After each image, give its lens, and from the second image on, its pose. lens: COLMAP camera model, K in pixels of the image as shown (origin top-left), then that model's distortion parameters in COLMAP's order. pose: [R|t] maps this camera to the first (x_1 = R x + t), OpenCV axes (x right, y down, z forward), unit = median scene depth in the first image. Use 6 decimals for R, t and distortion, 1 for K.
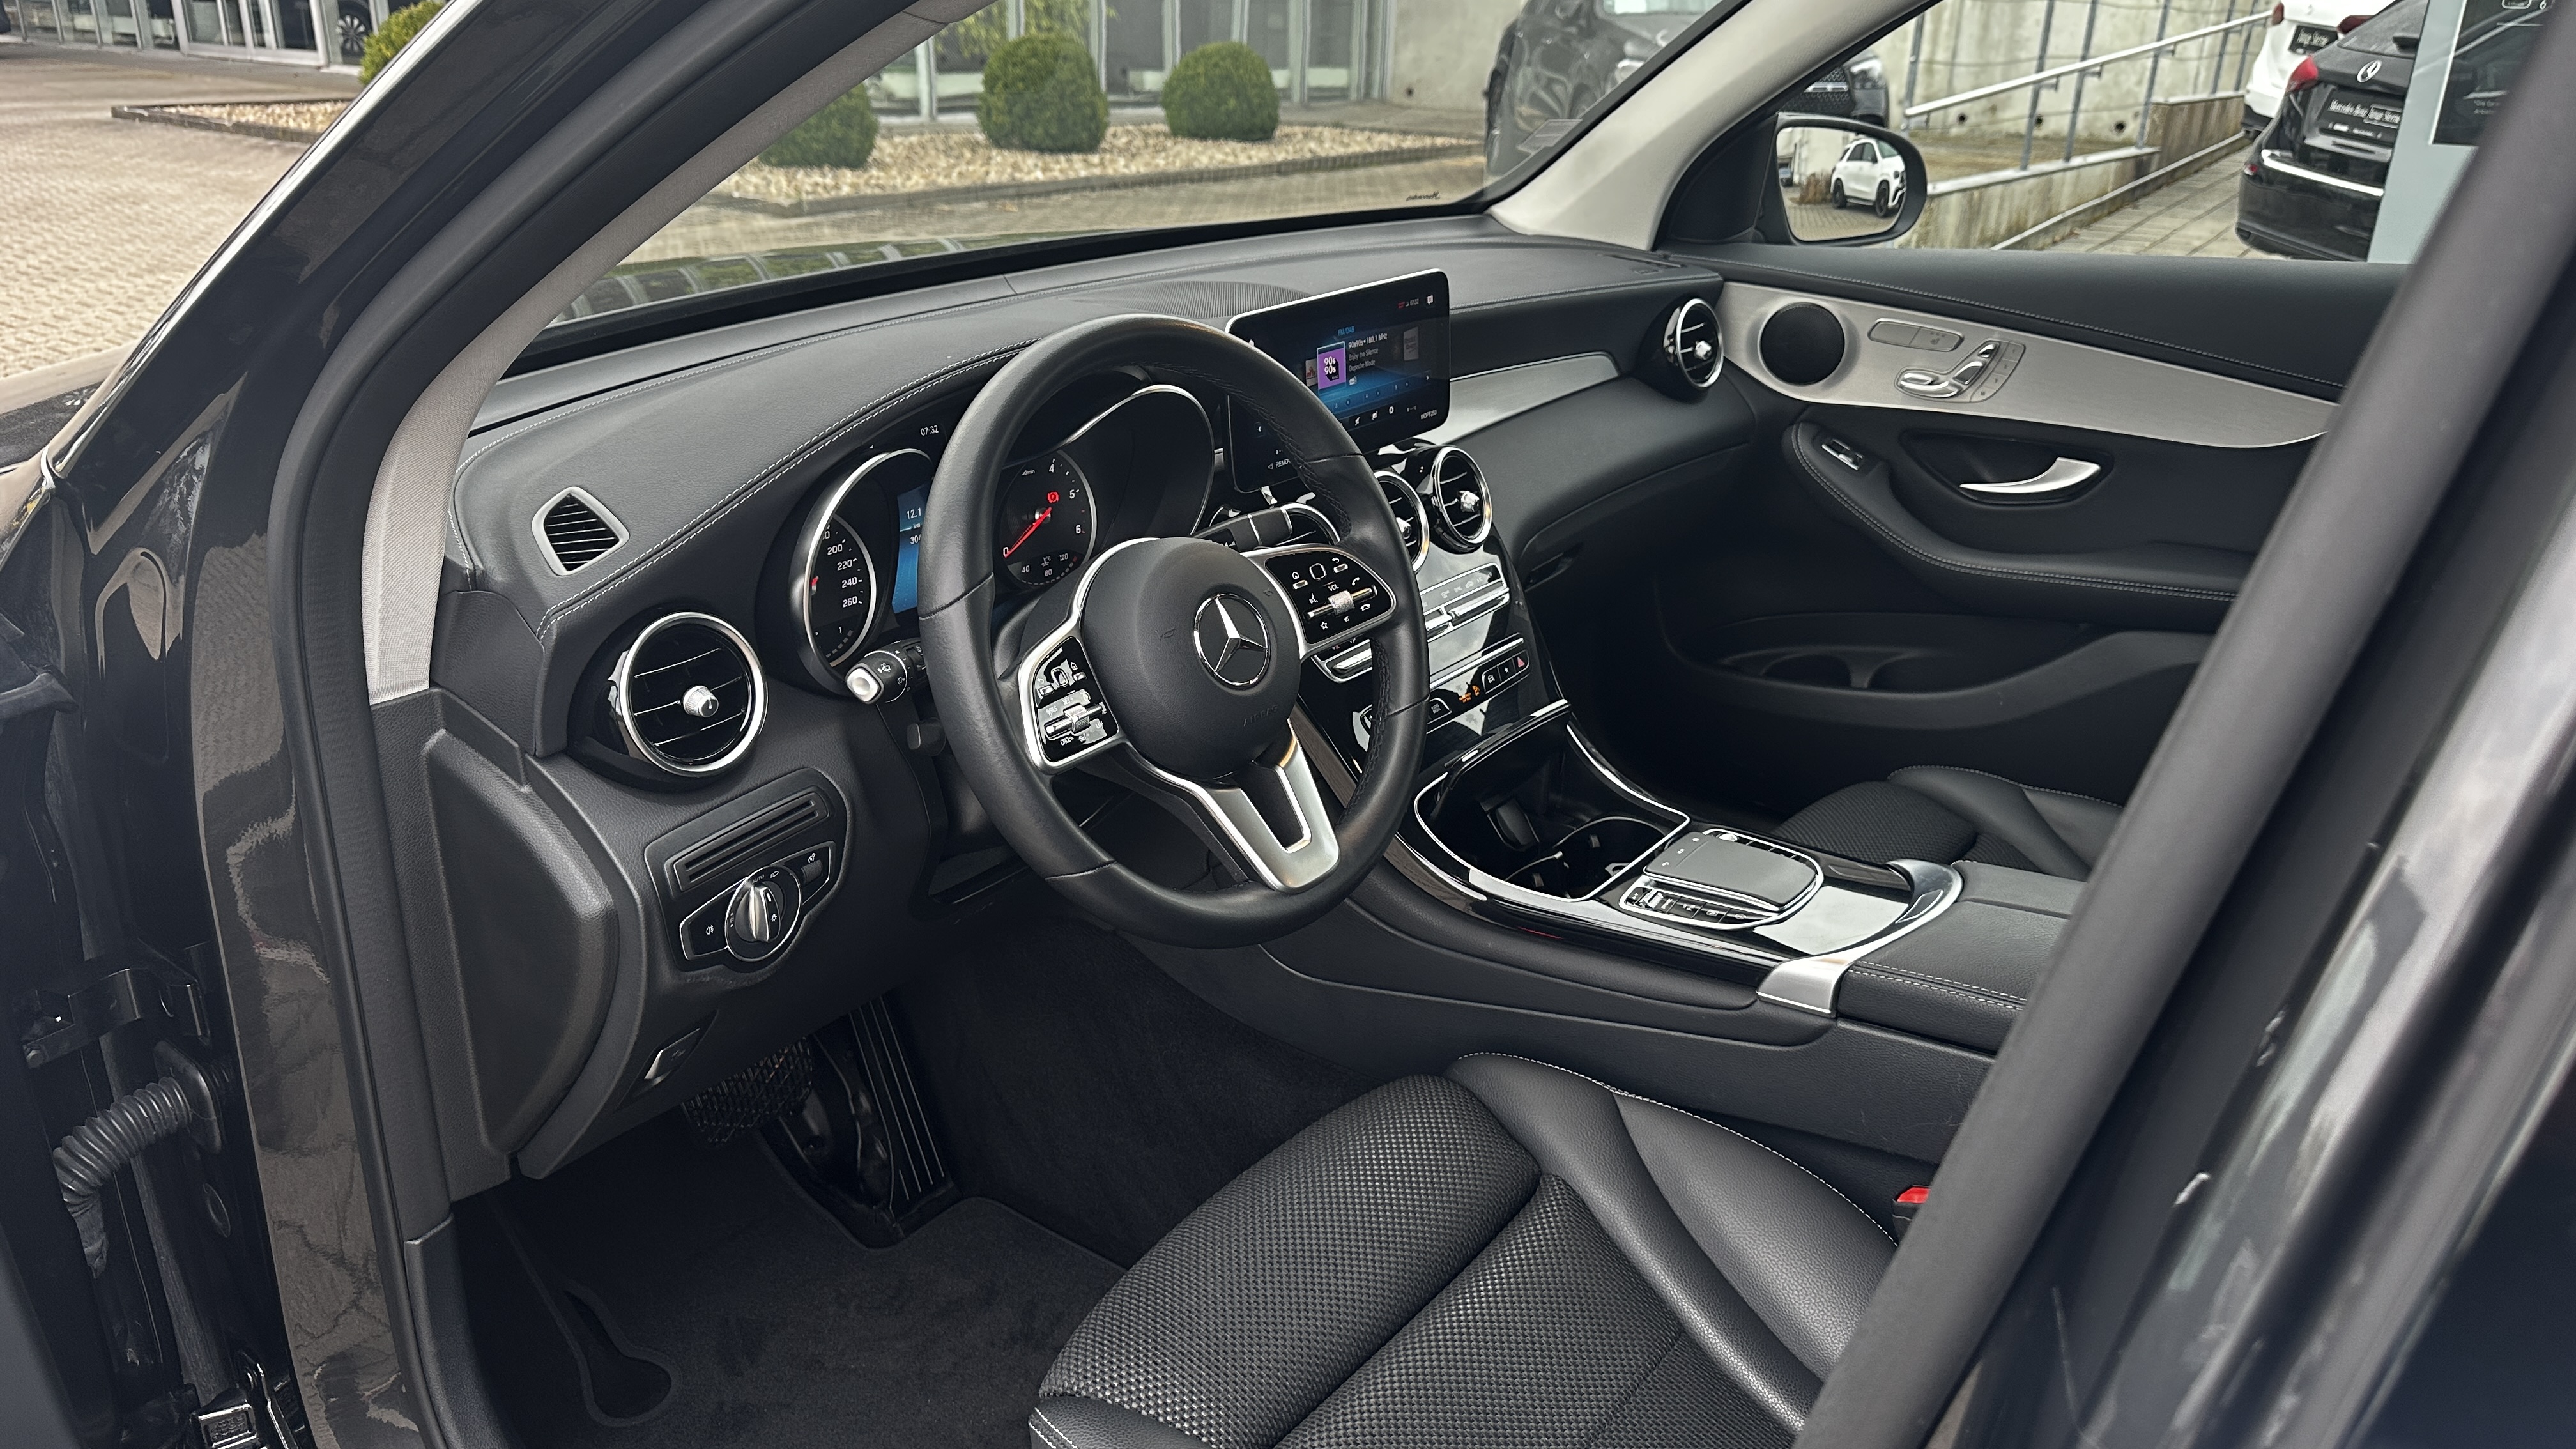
lens RADIAL K [[1771.4, 0, 1288.0], [0, 1771.4, 724.5], [0, 0, 1]] dist [0.083733, -0.133947]
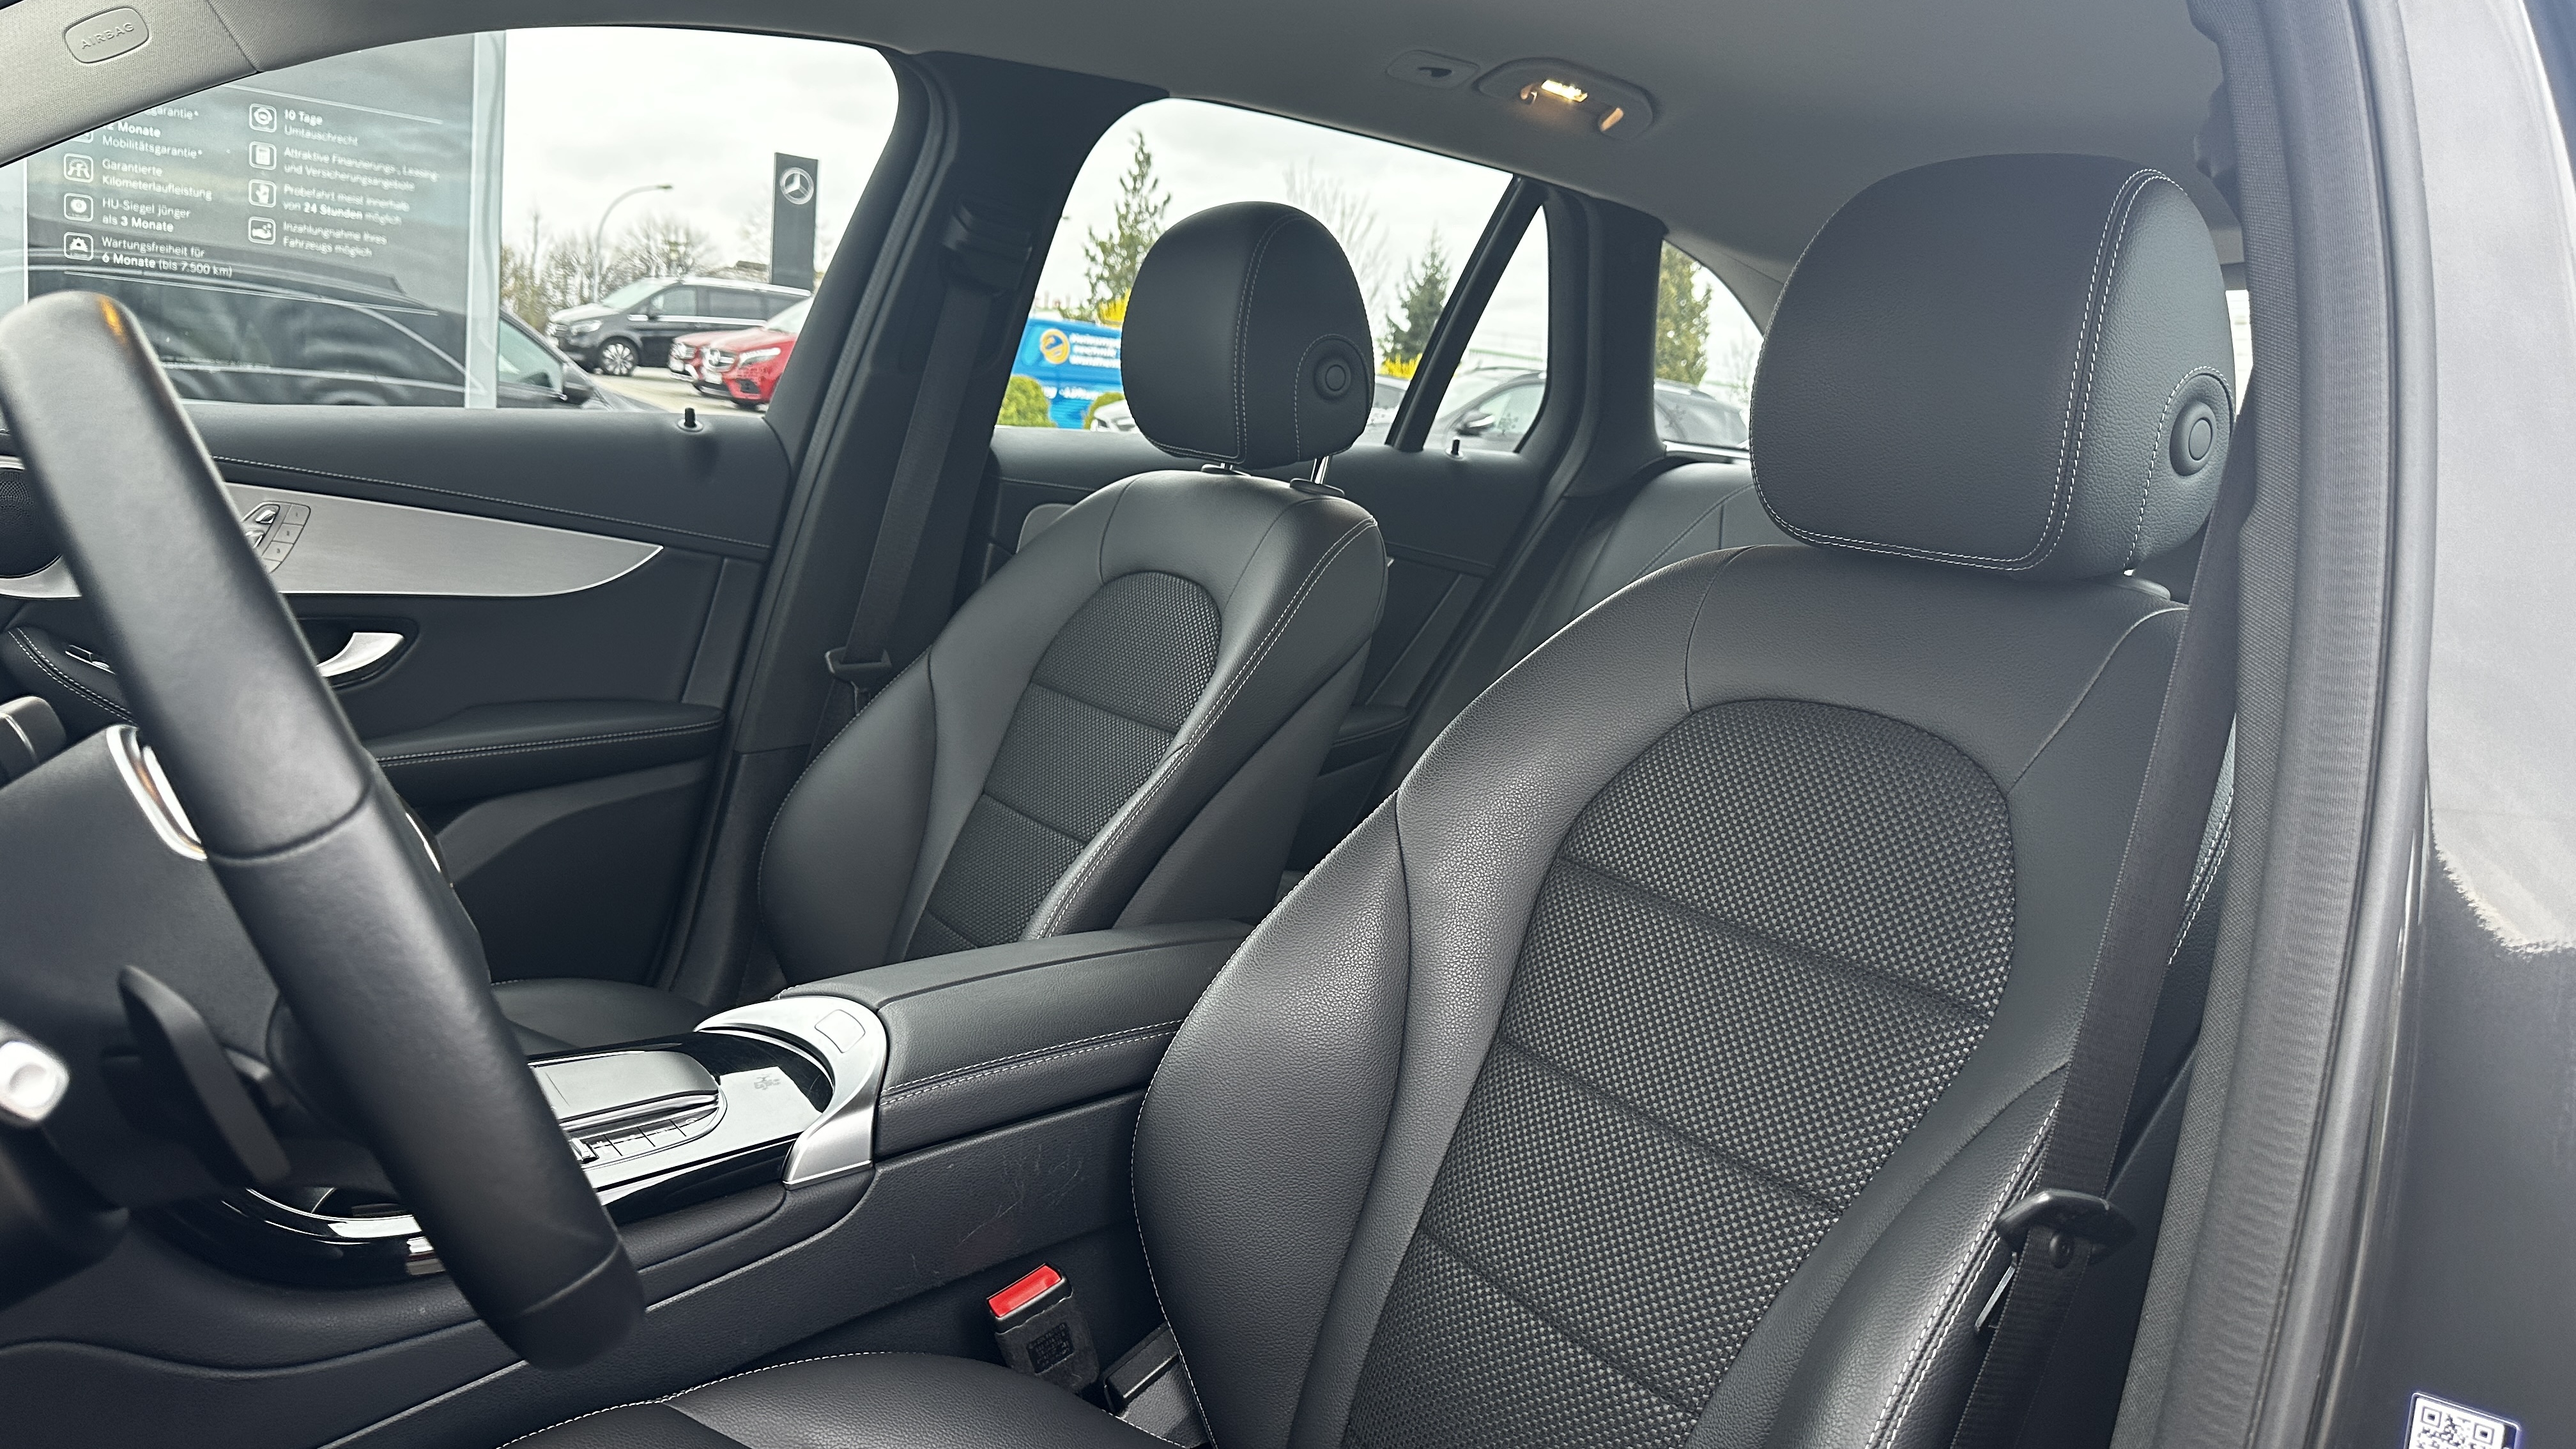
lens RADIAL K [[1771.4, 0, 1288.0], [0, 1771.4, 724.5], [0, 0, 1]] dist [0.083733, -0.133947]
pose [[0.249704, -0.127053, 0.959951, -0.308638], [0.280975, 0.958210, 0.053735, -0.022945], [-0.926661, 0.256304, 0.274968, 0.334329]]
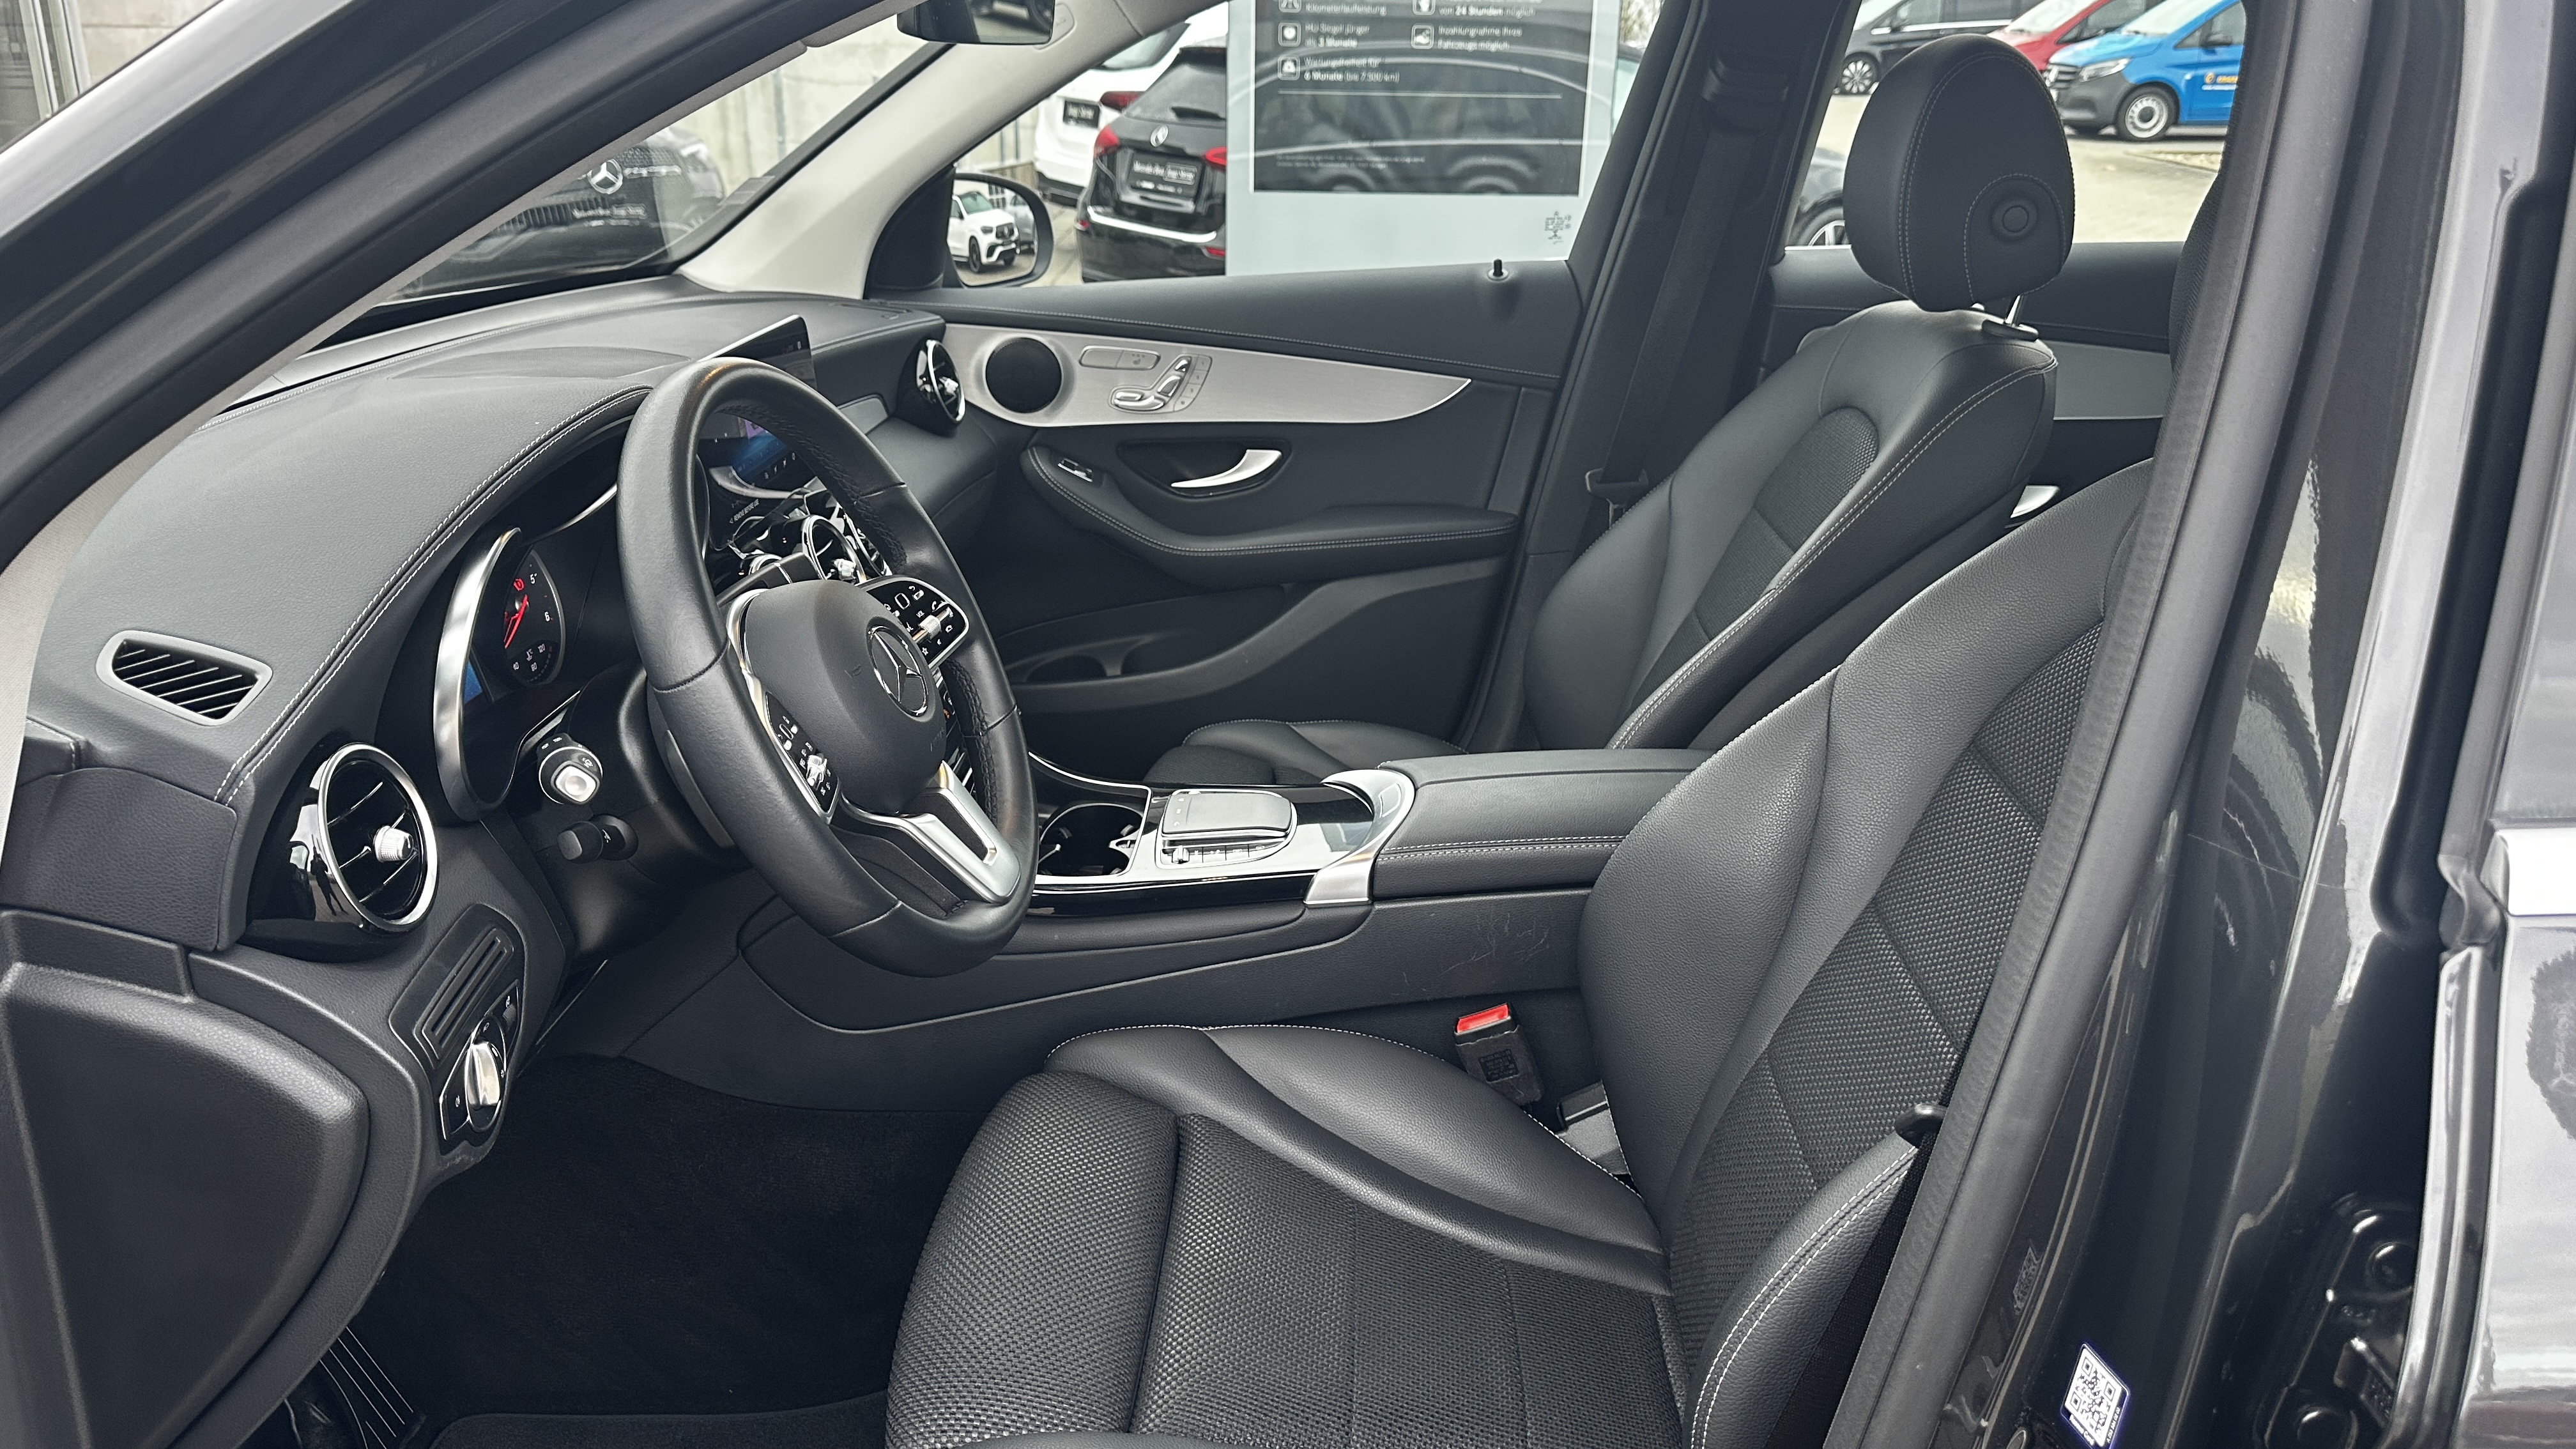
lens RADIAL K [[1818.0, 0, 1278.7], [0, 1818.0, 722.6], [0, 0, 1]] dist [0.049389, -0.039137]
pose [[0.793369, -0.195532, 0.576484, -0.279874], [0.222356, 0.974656, 0.024573, 0.002301], [-0.566678, 0.108690, 0.816739, 0.021978]]
